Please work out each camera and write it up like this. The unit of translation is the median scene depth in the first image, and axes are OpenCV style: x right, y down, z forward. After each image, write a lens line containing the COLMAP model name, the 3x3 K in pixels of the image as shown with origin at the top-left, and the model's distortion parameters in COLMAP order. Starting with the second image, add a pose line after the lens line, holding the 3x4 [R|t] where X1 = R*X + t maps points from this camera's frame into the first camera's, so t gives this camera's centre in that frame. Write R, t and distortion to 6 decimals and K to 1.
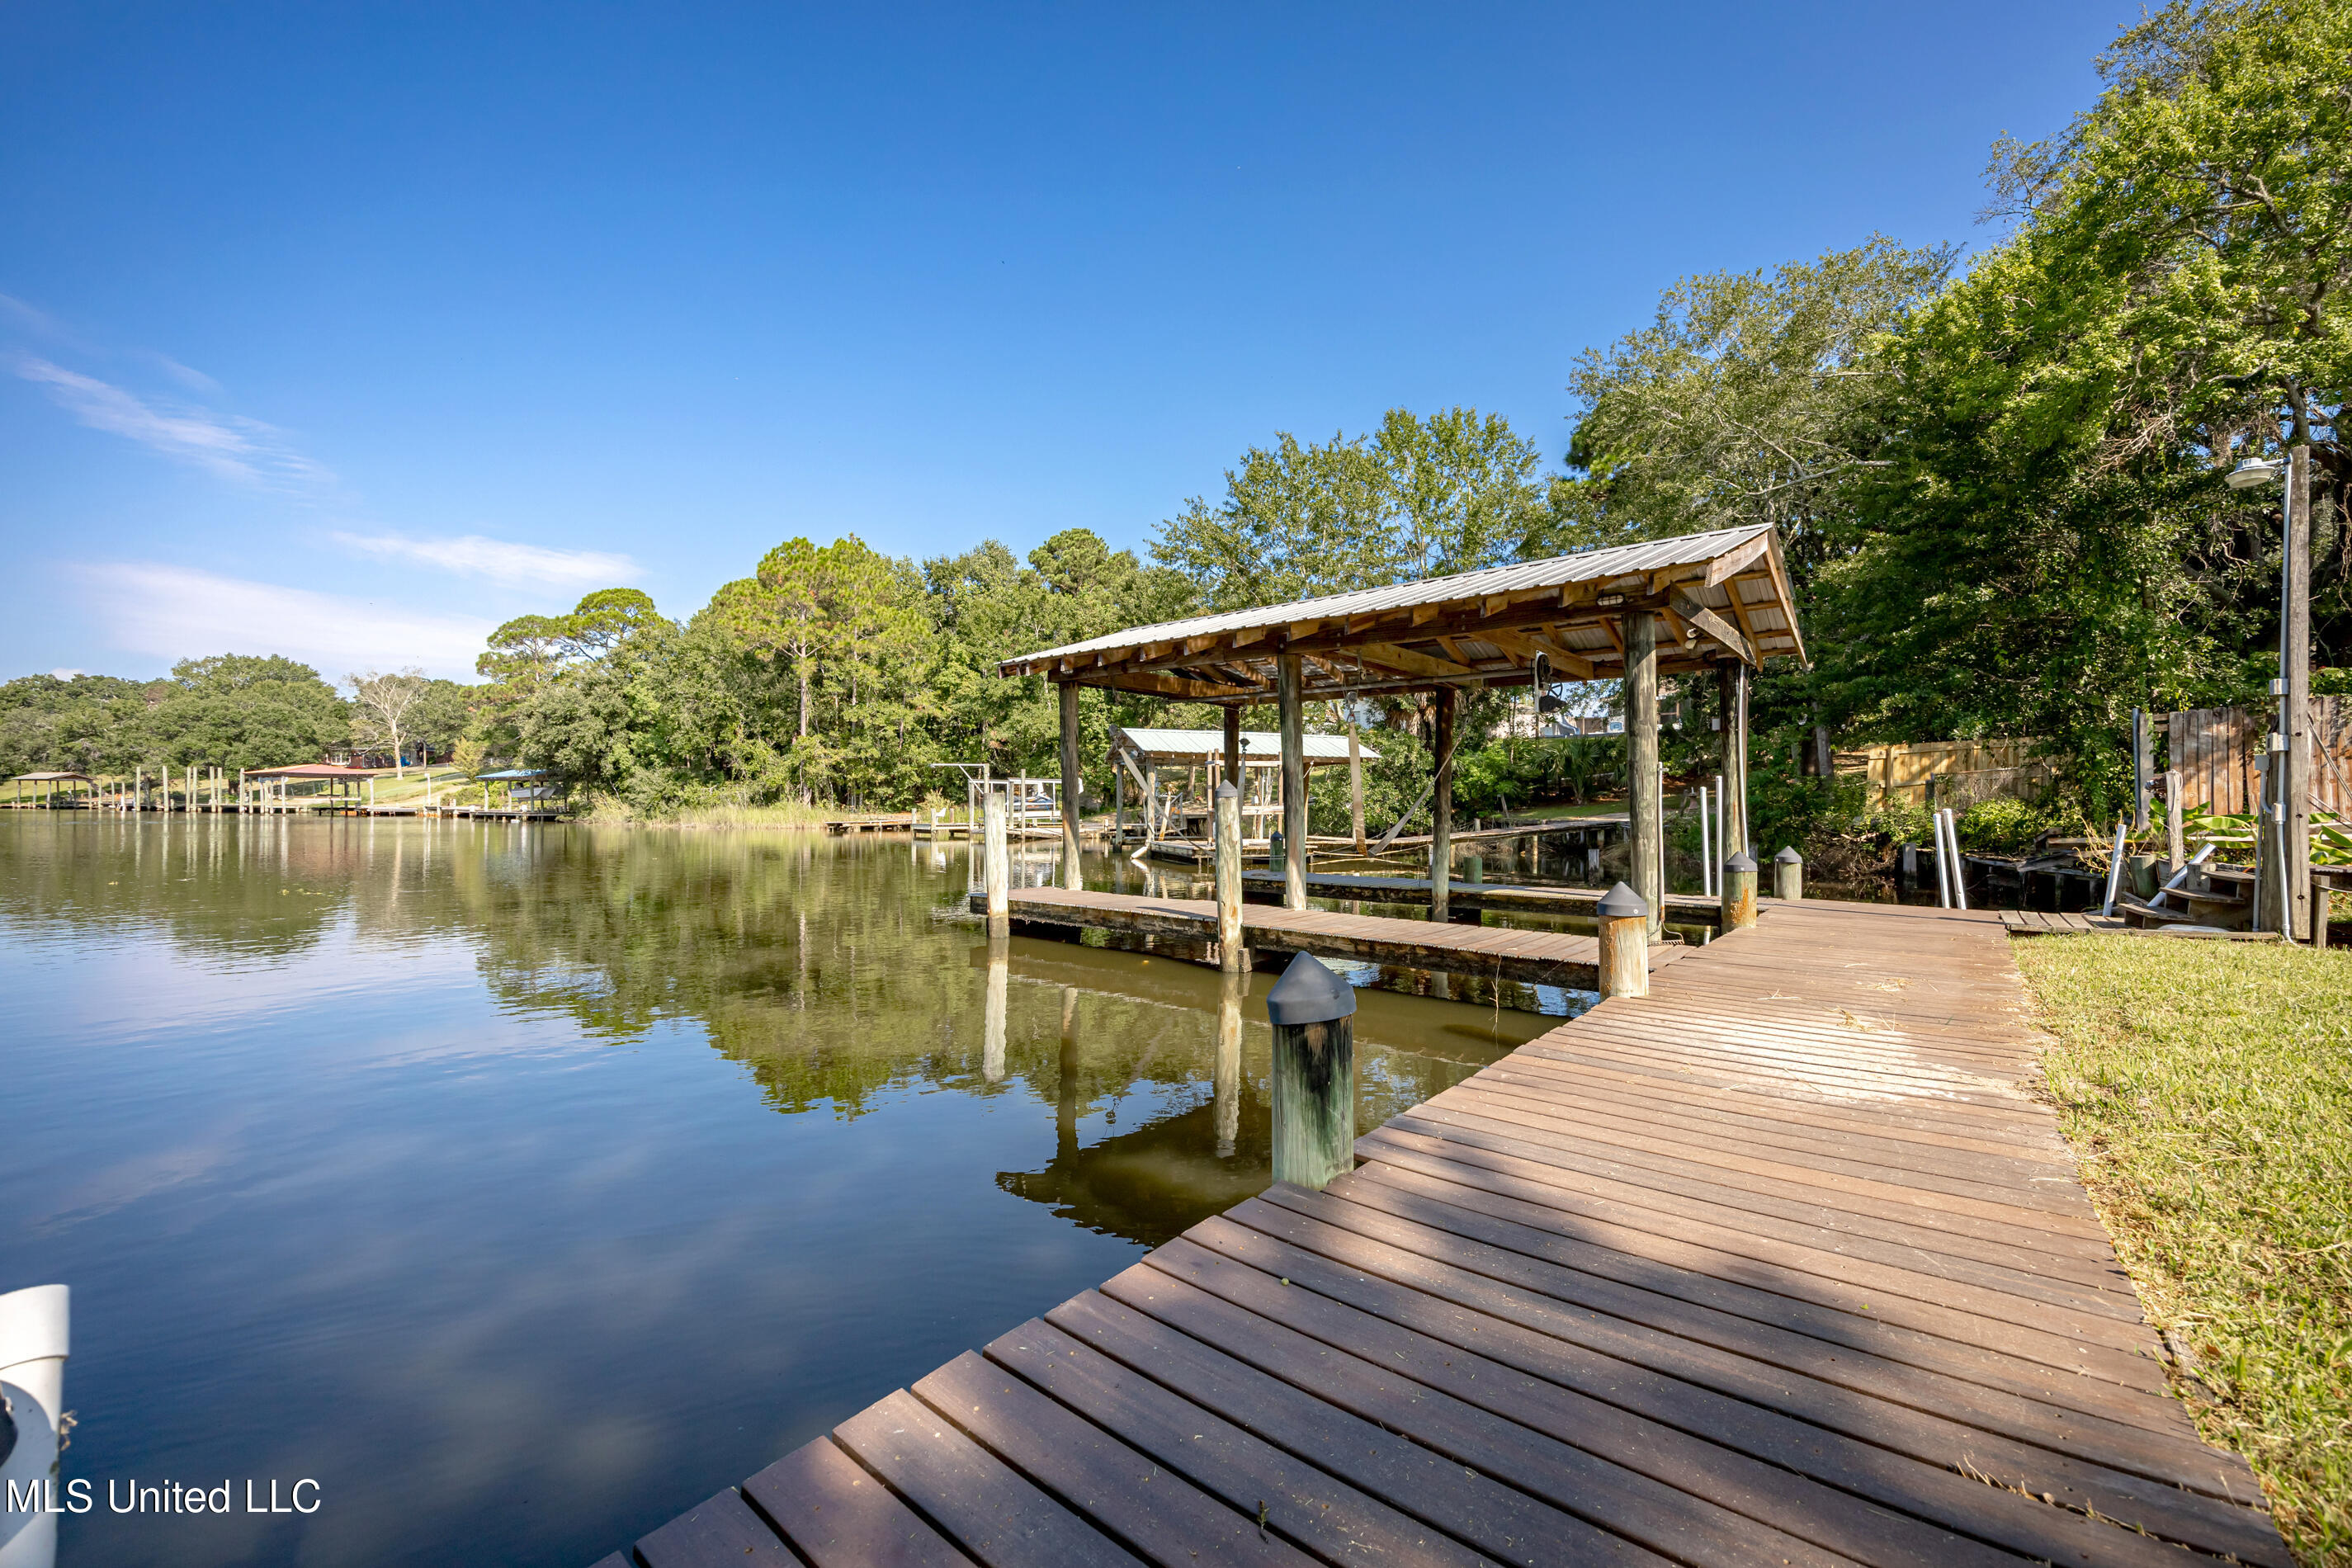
lens RADIAL K [[925.4, 0, 1182.4], [0, 925.4, 829.4], [0, 0, 1]] dist [-0.001894, 0.000324]
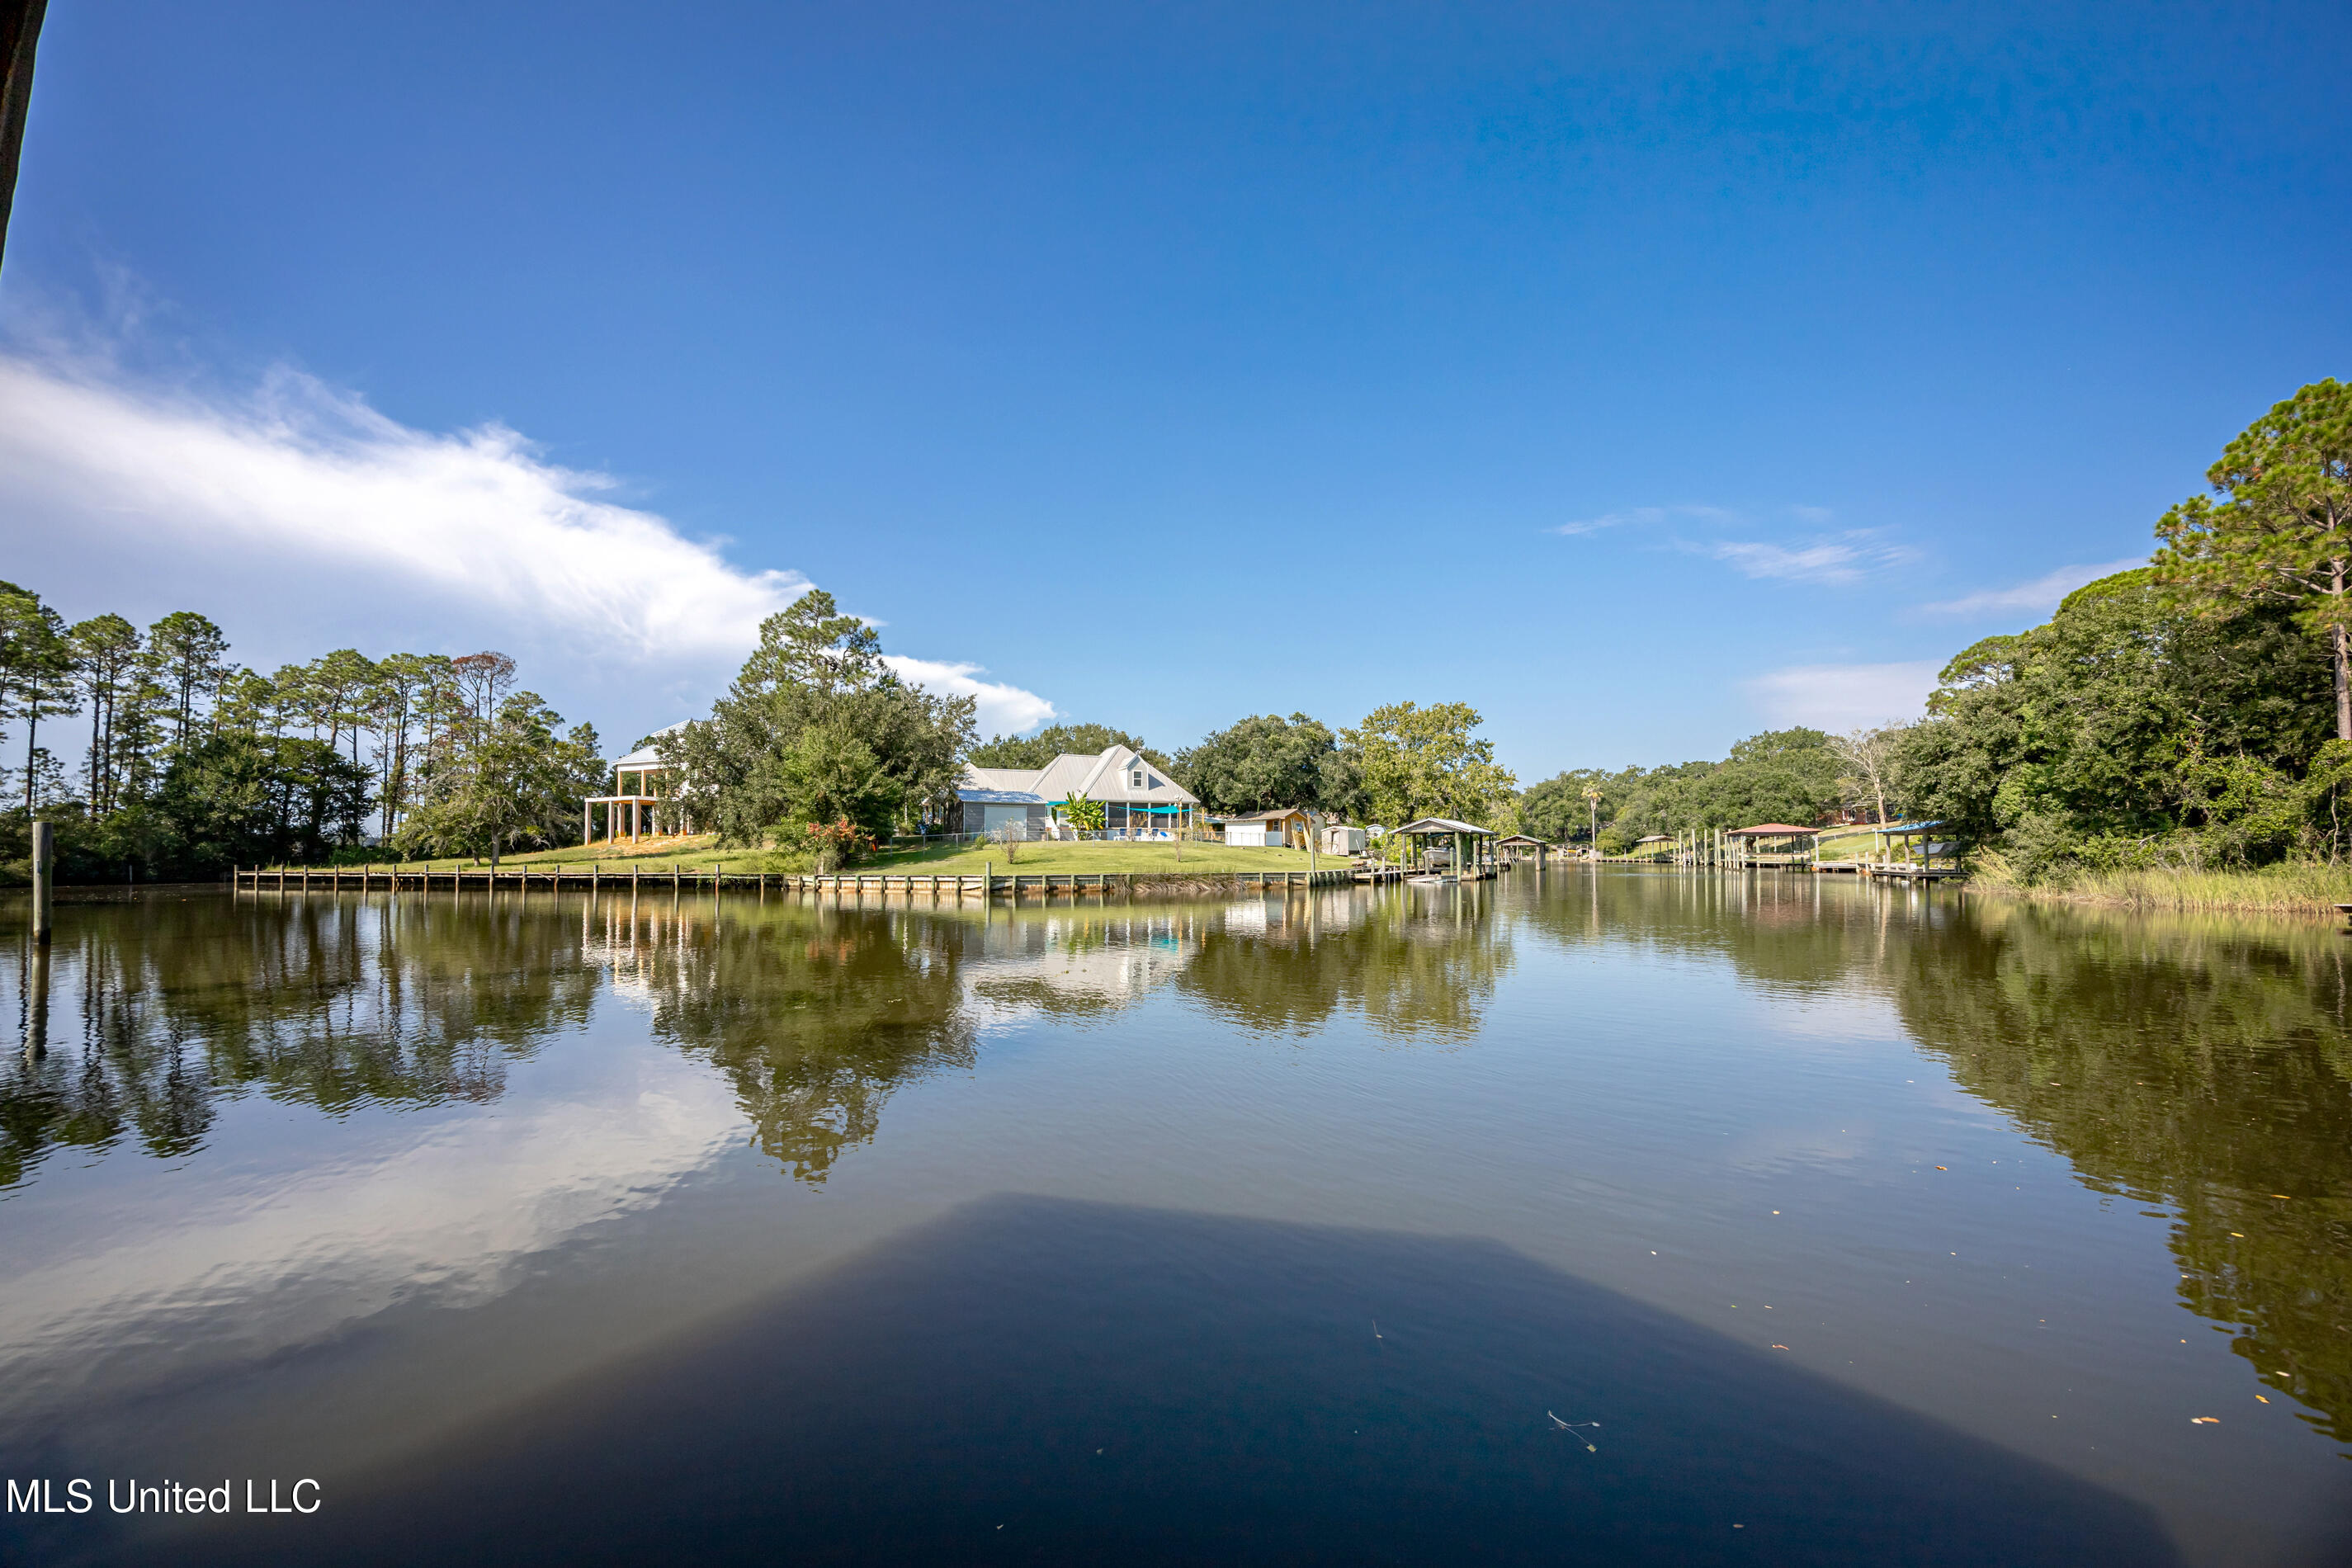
lens RADIAL K [[925.4, 0, 1182.4], [0, 925.4, 829.4], [0, 0, 1]] dist [-0.001894, 0.000324]
pose [[0.153414, -0.033439, -0.987596, 0.017437], [-0.022384, 0.999053, -0.037304, -0.012742], [0.987908, 0.027829, 0.152521, 0.239099]]
